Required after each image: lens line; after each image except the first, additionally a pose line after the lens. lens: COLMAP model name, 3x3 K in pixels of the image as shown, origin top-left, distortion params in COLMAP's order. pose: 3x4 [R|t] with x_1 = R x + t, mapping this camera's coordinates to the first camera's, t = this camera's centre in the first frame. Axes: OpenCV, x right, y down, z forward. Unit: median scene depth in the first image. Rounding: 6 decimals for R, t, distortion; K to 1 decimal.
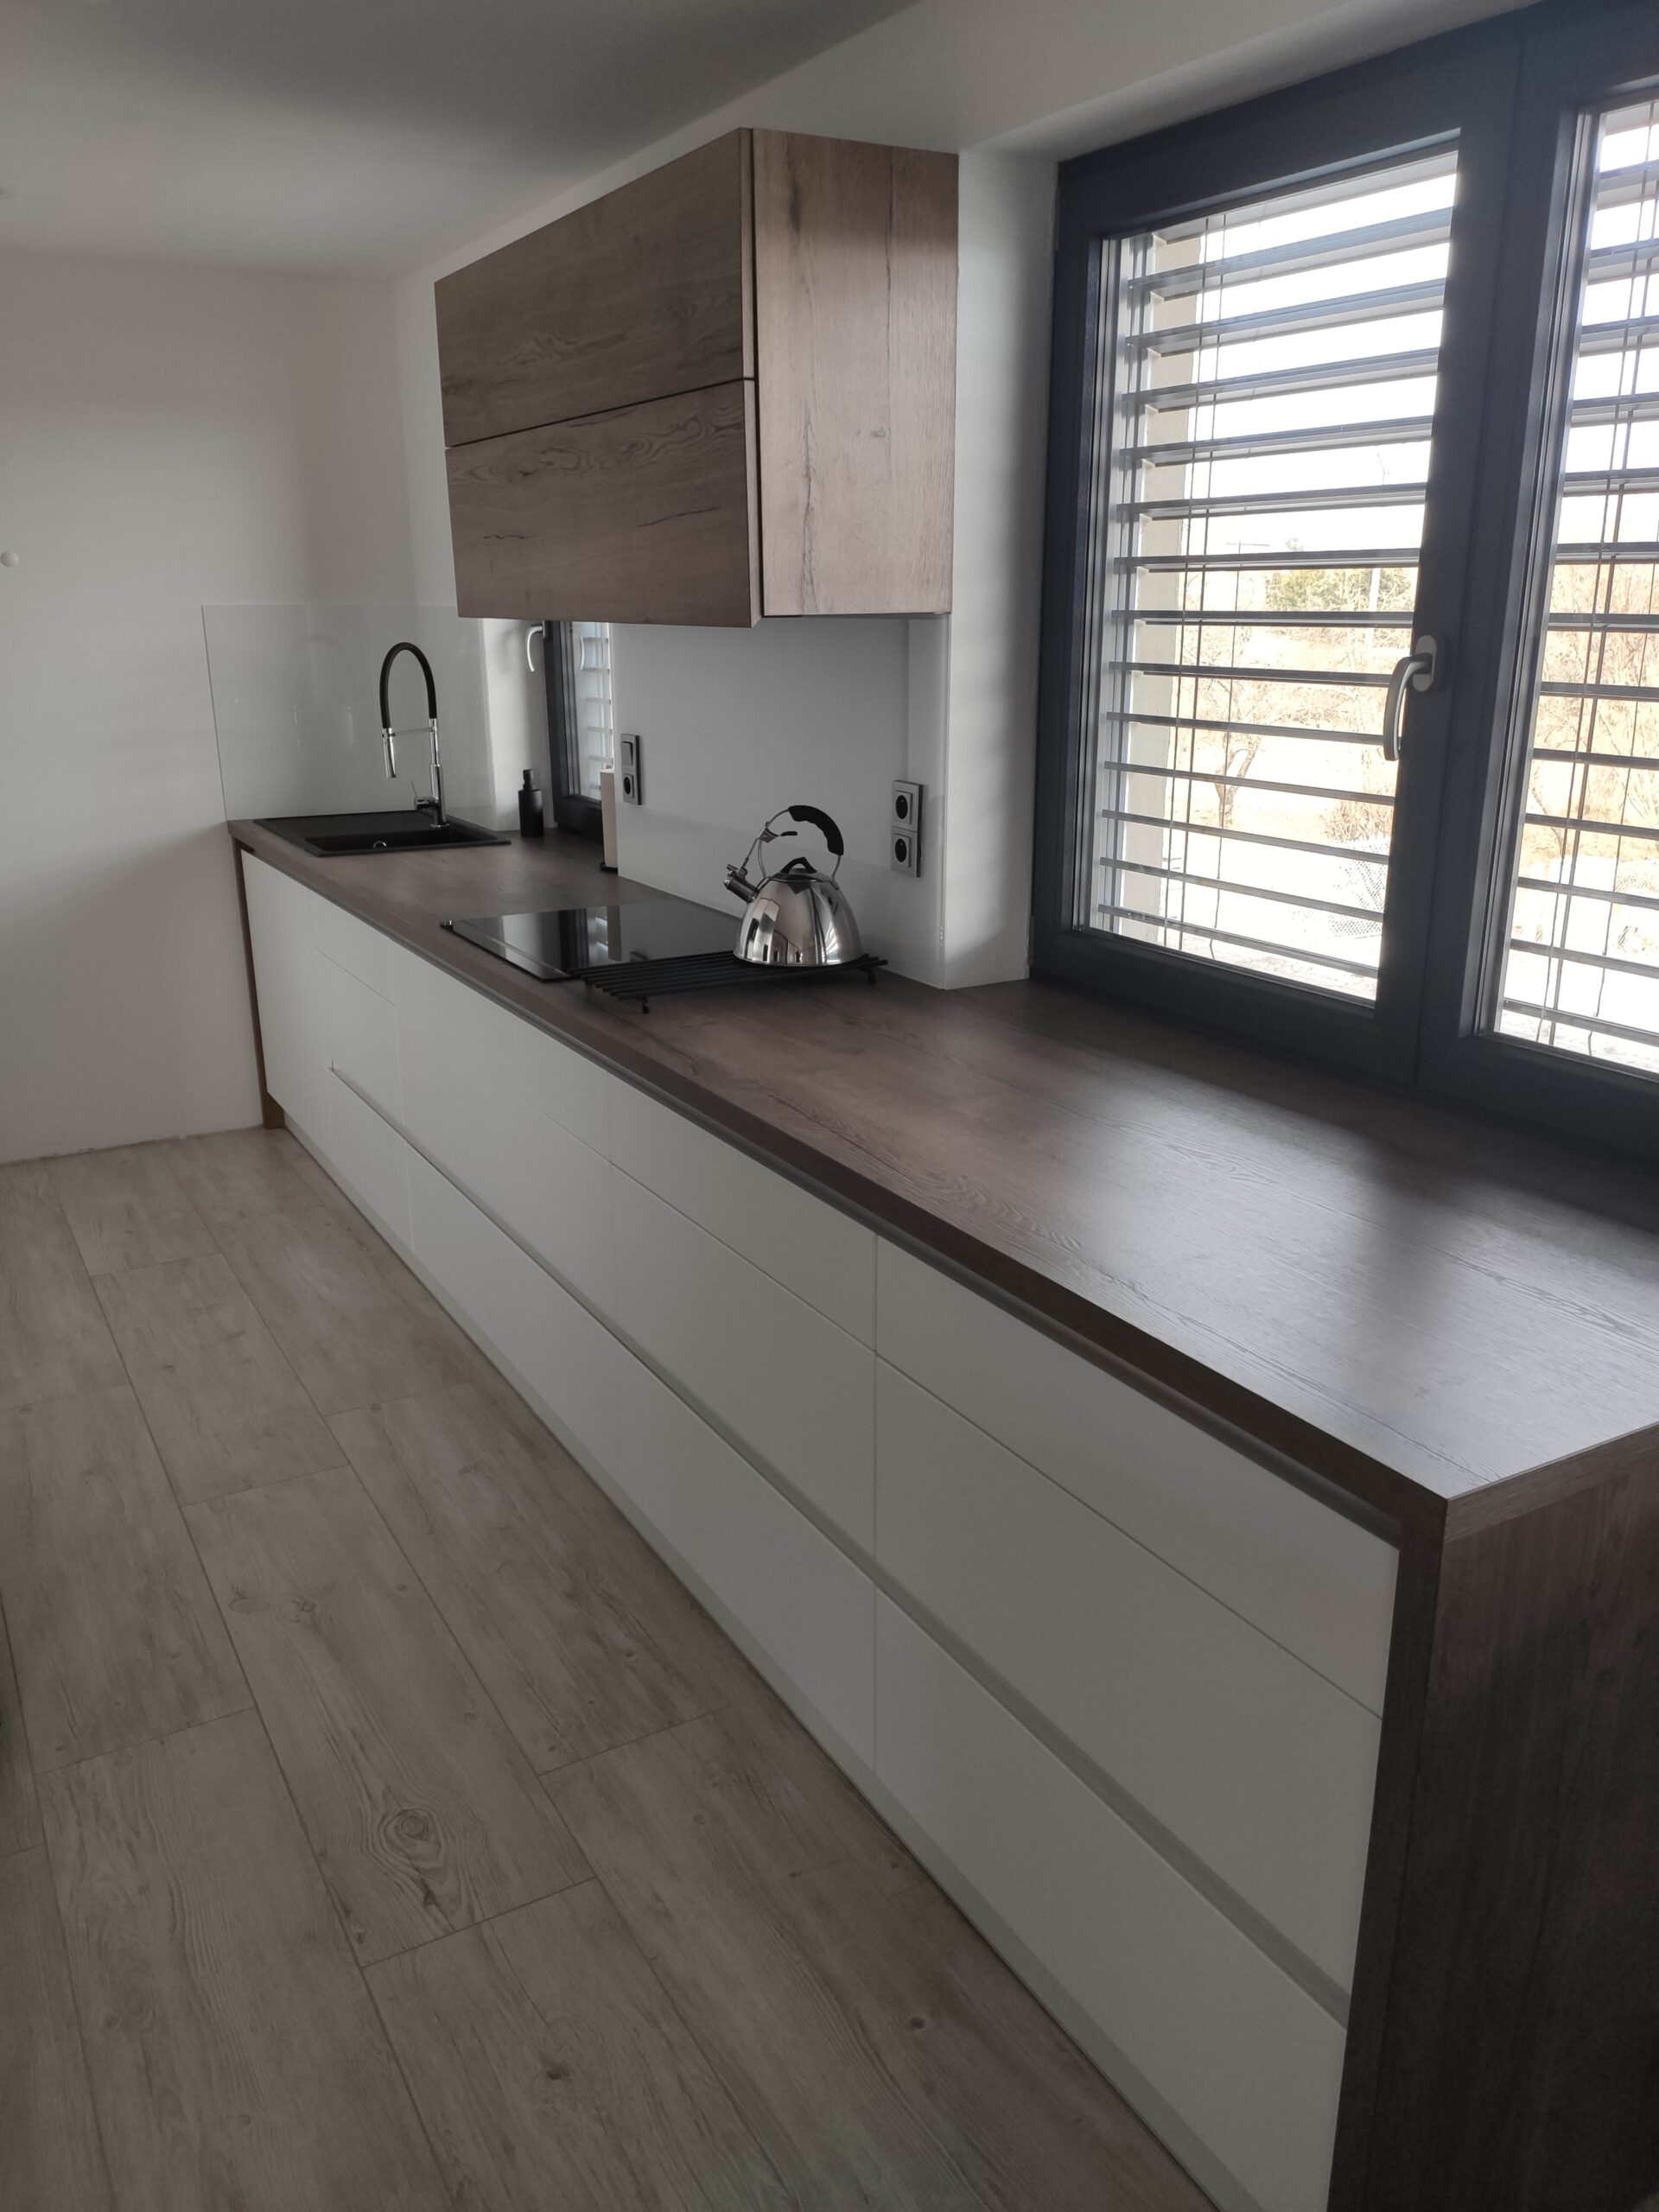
lens RADIAL K [[1683.6, 0, 829.5], [0, 1683.6, 1106.0], [0, 0, 1]] dist [0.104785, -0.163760]
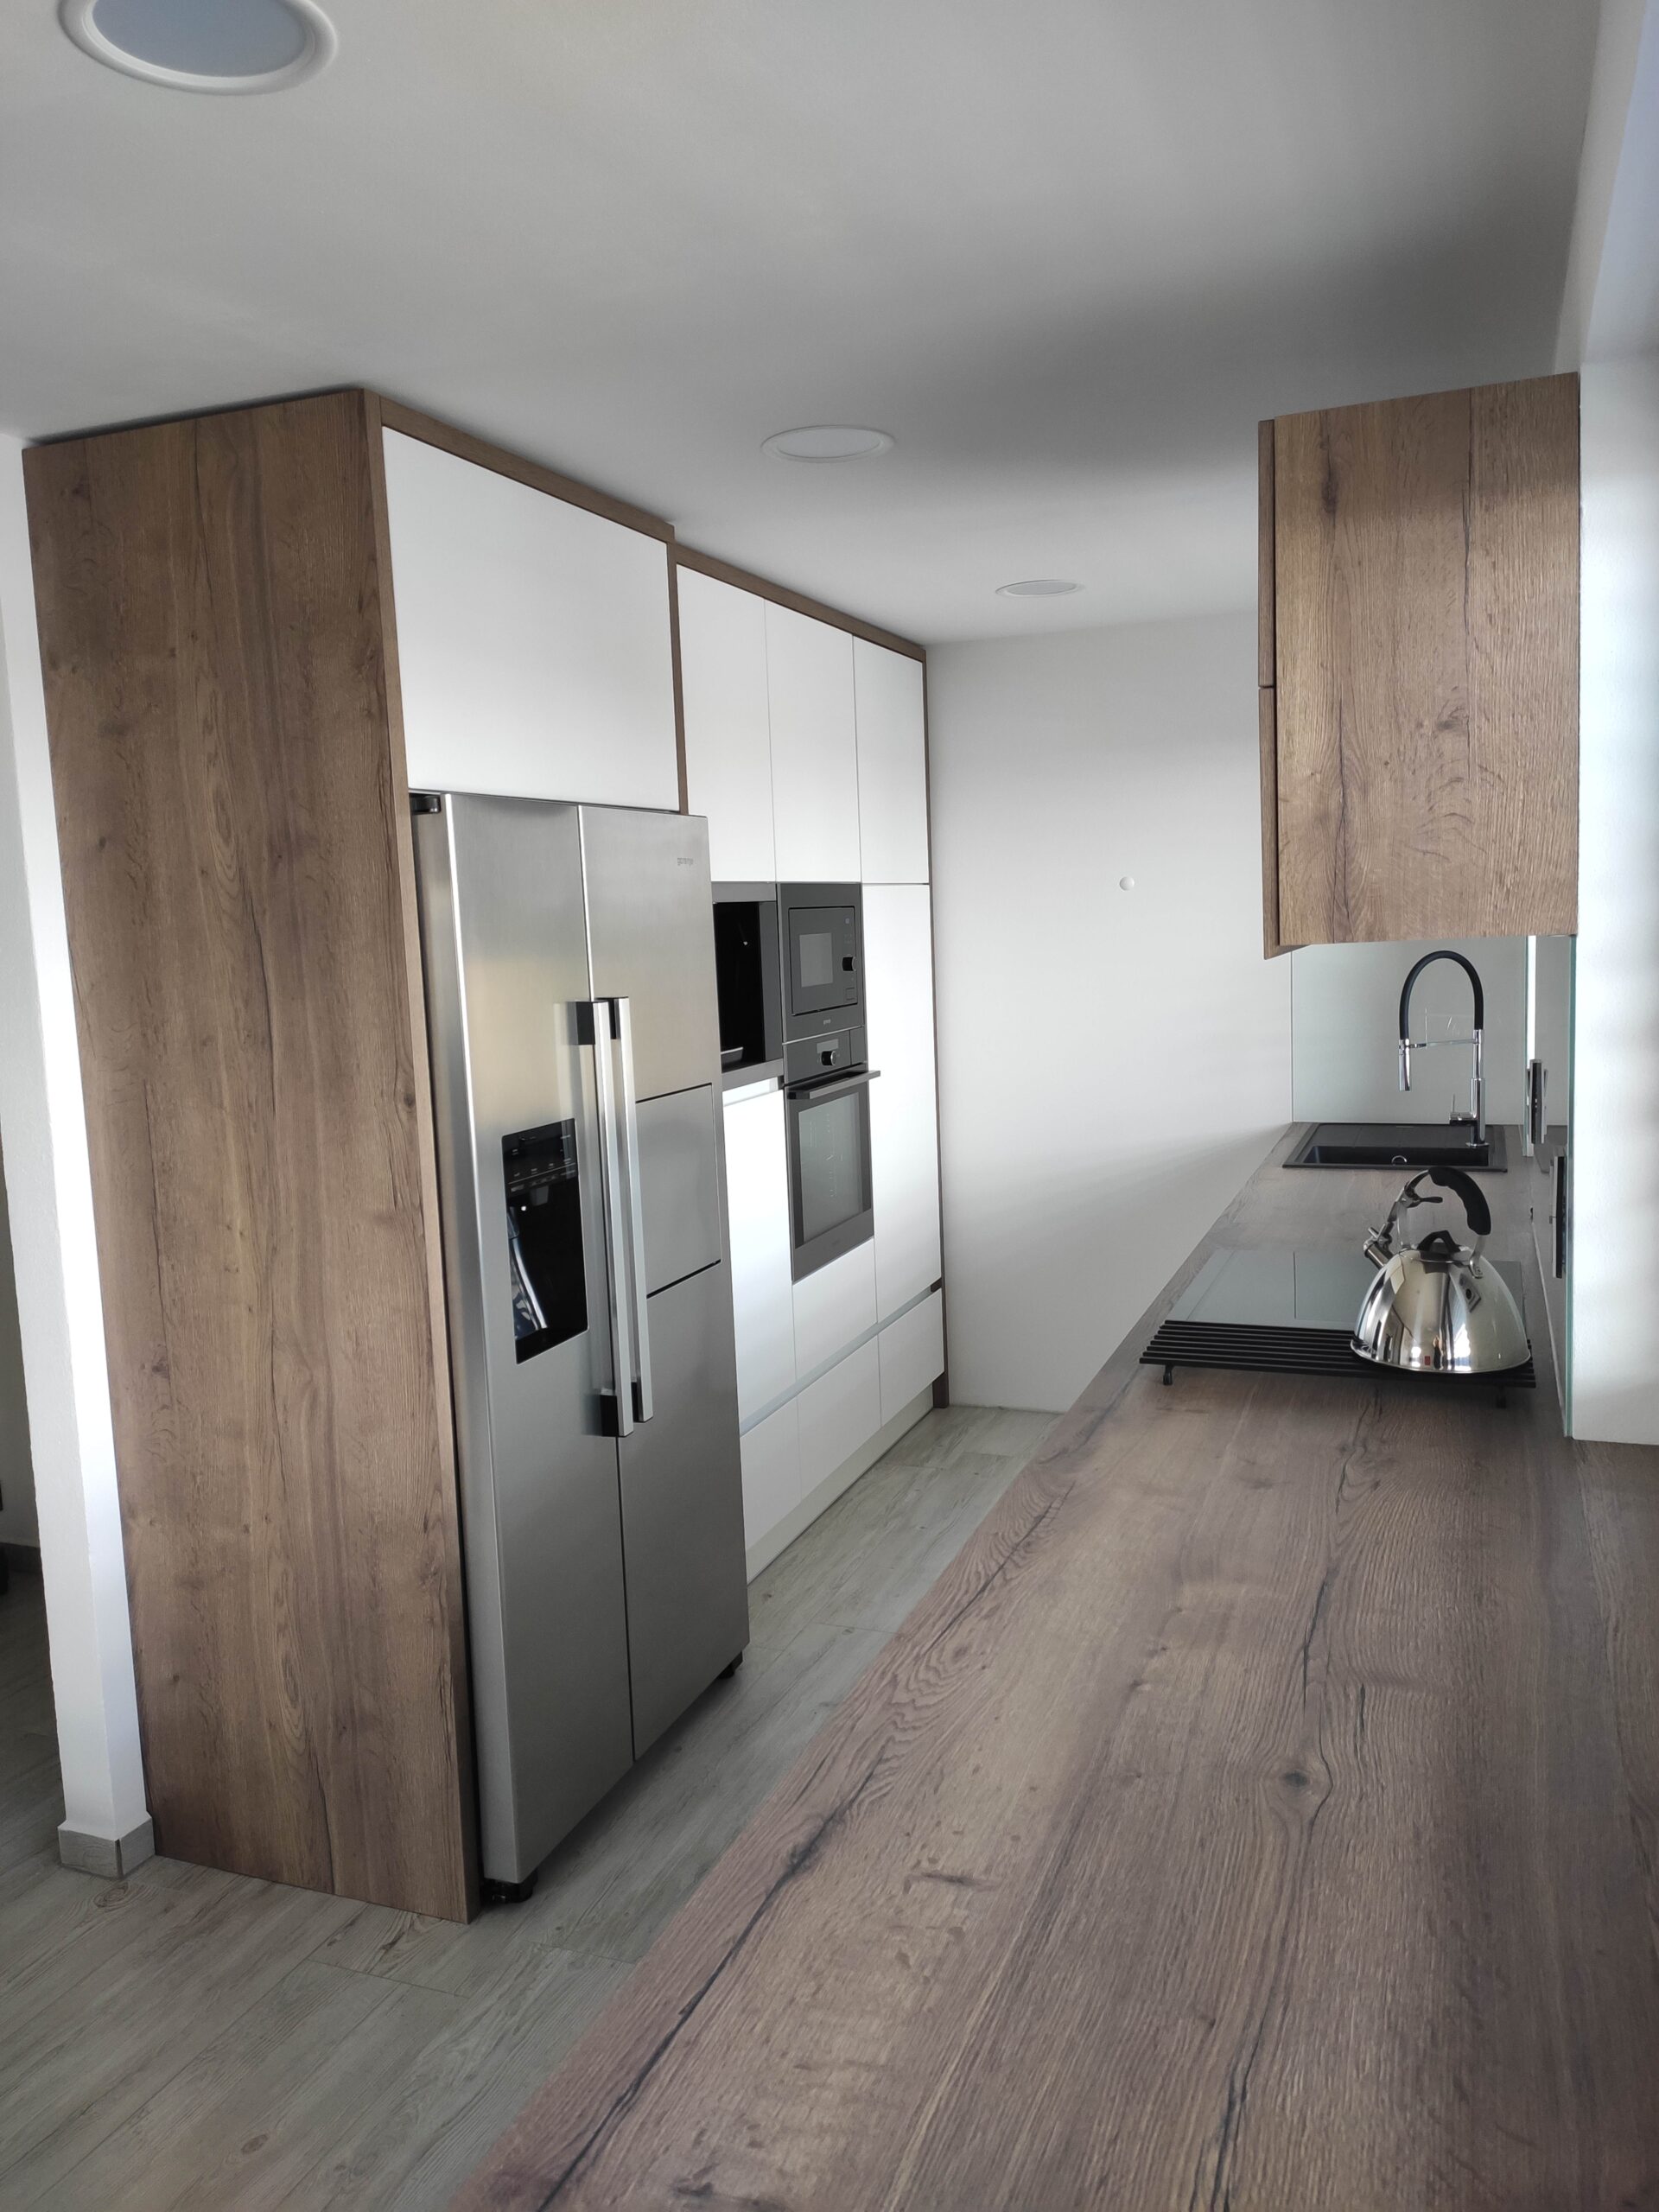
lens RADIAL K [[1697.5, 0, 829.5], [0, 1697.5, 1106.0], [0, 0, 1]] dist [0.027036, -0.057647]
pose [[0.633423, 0.071584, -0.770487, 0.371240], [-0.192805, 0.978909, -0.067558, -0.085936], [0.749401, 0.191347, 0.633865, 0.243161]]
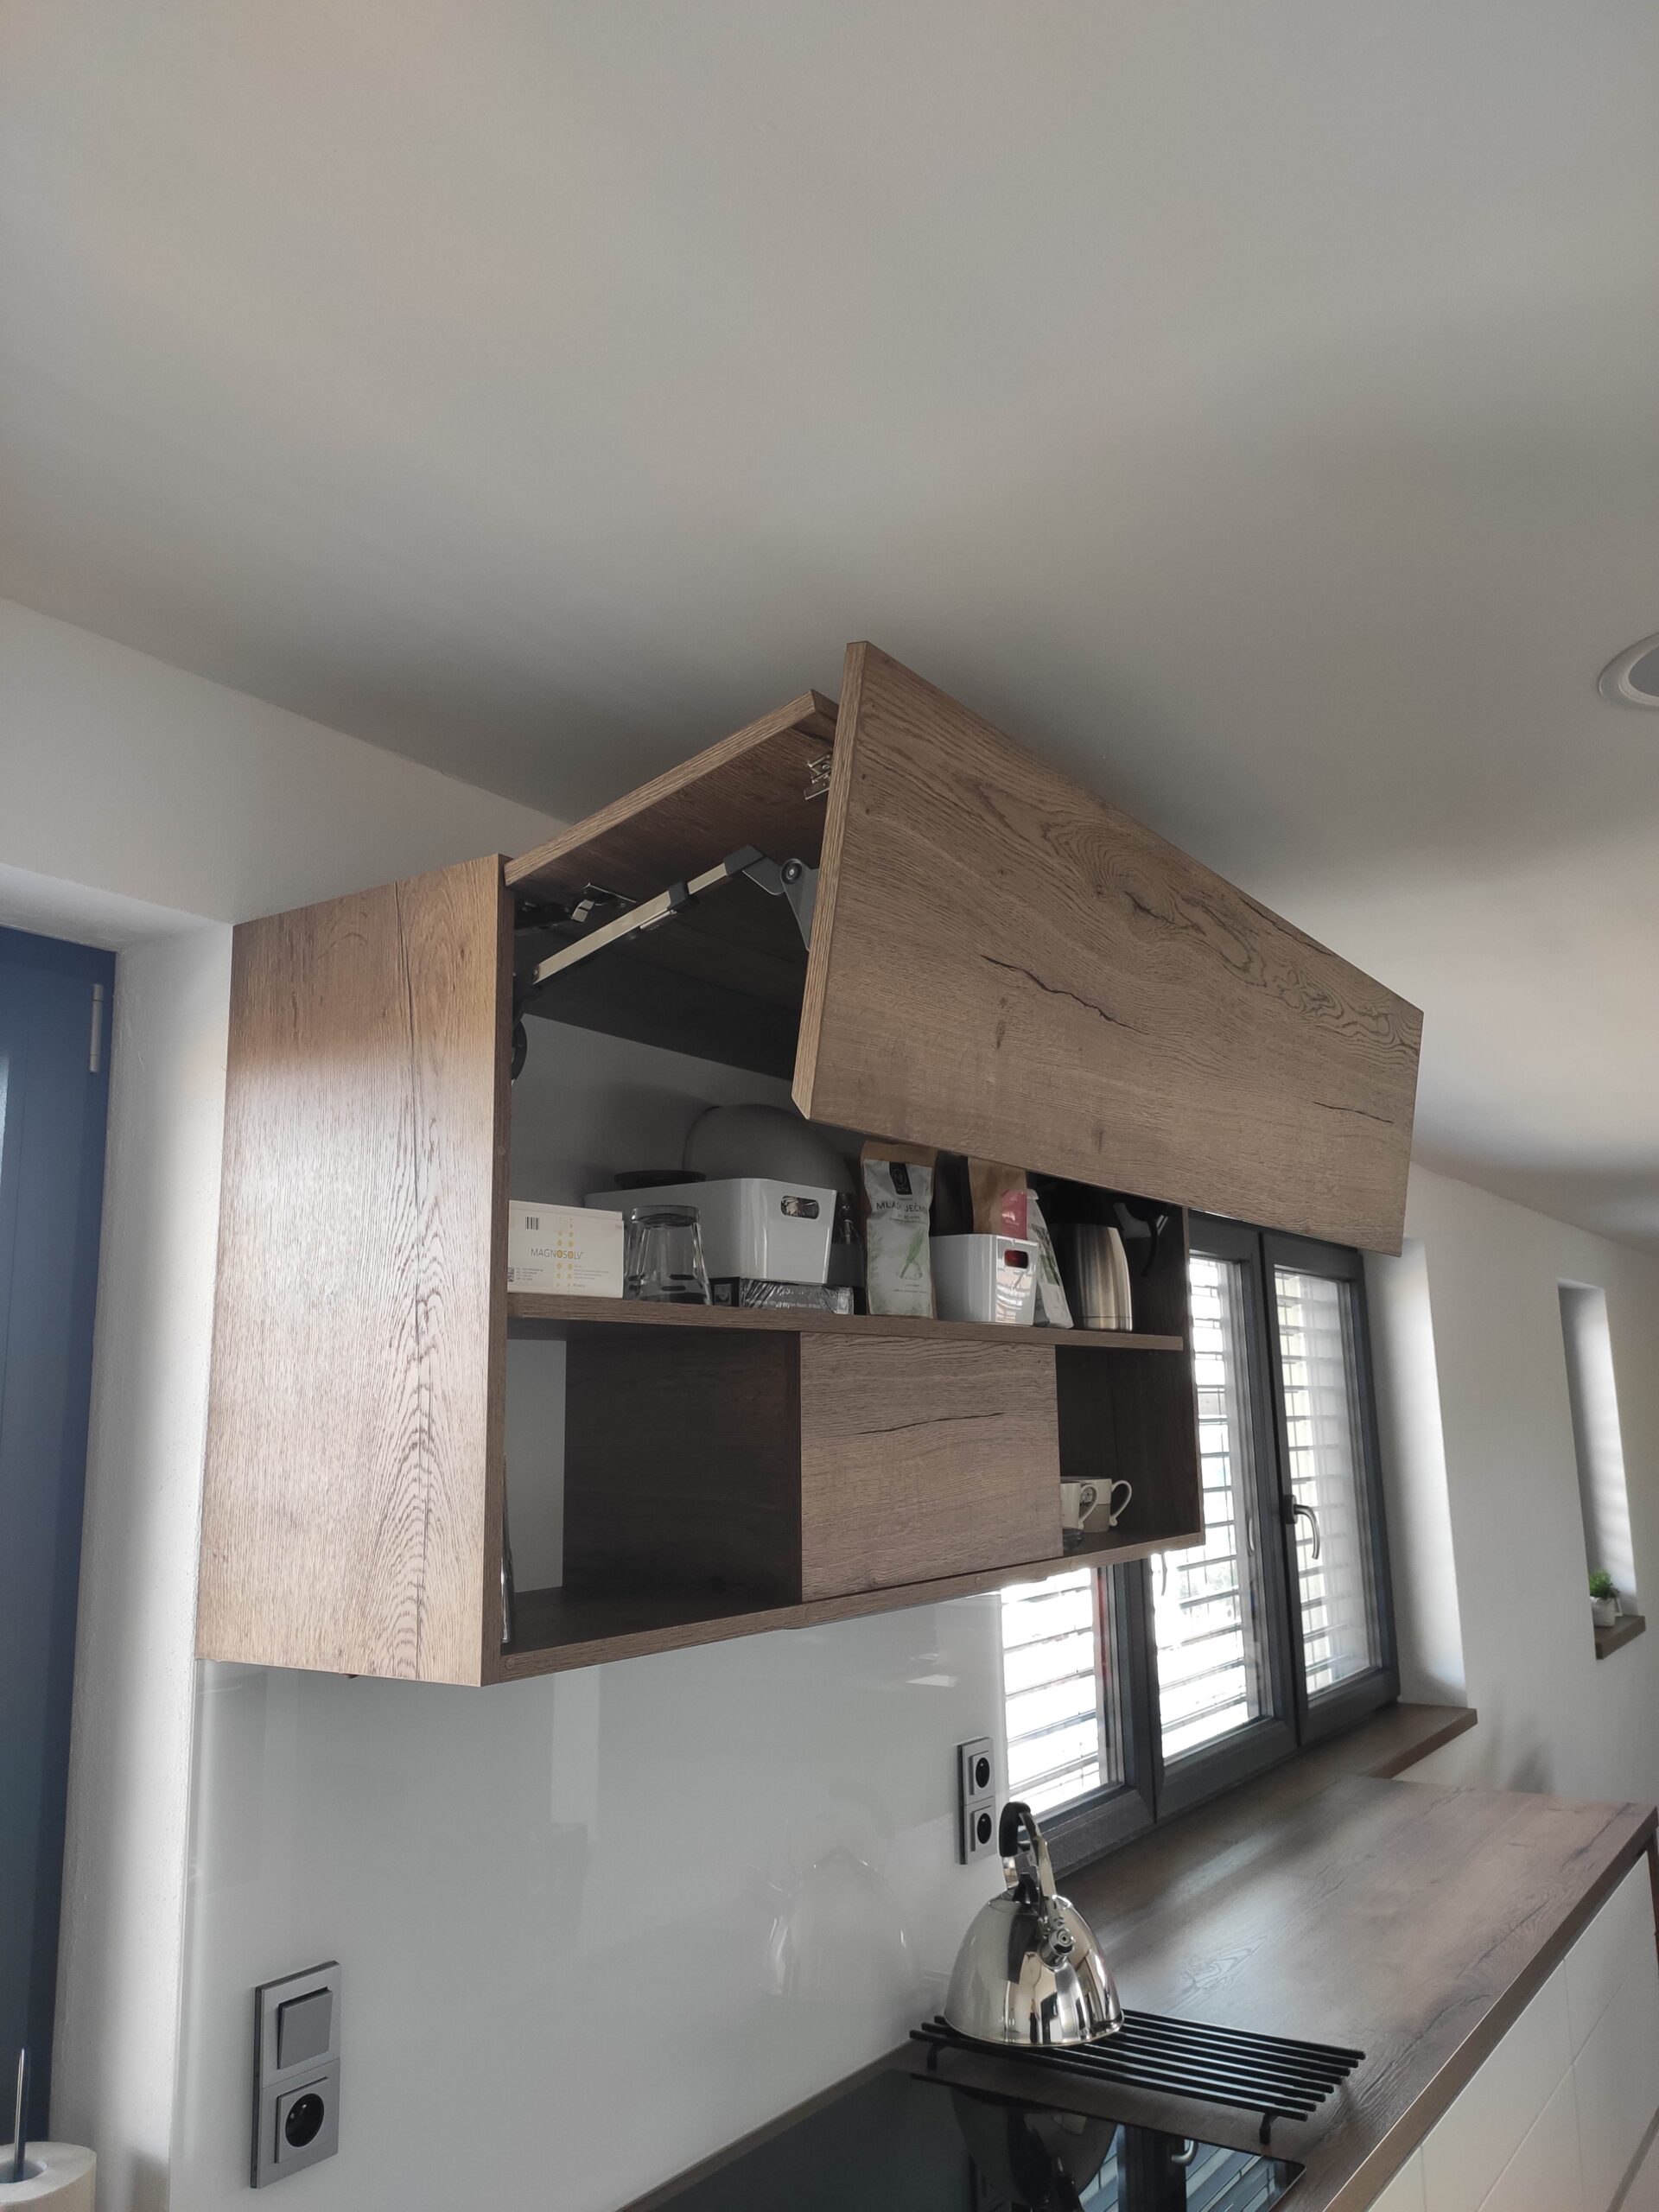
lens RADIAL K [[1669.2, 0, 829.3], [0, 1669.2, 1097.6], [0, 0, 1]] dist [0.099728, -0.152140]
pose [[-0.435446, 0.186271, 0.880733, -0.621017], [0.289661, 0.955319, -0.058834, -0.402889], [-0.852340, 0.229495, -0.469945, 1.202516]]
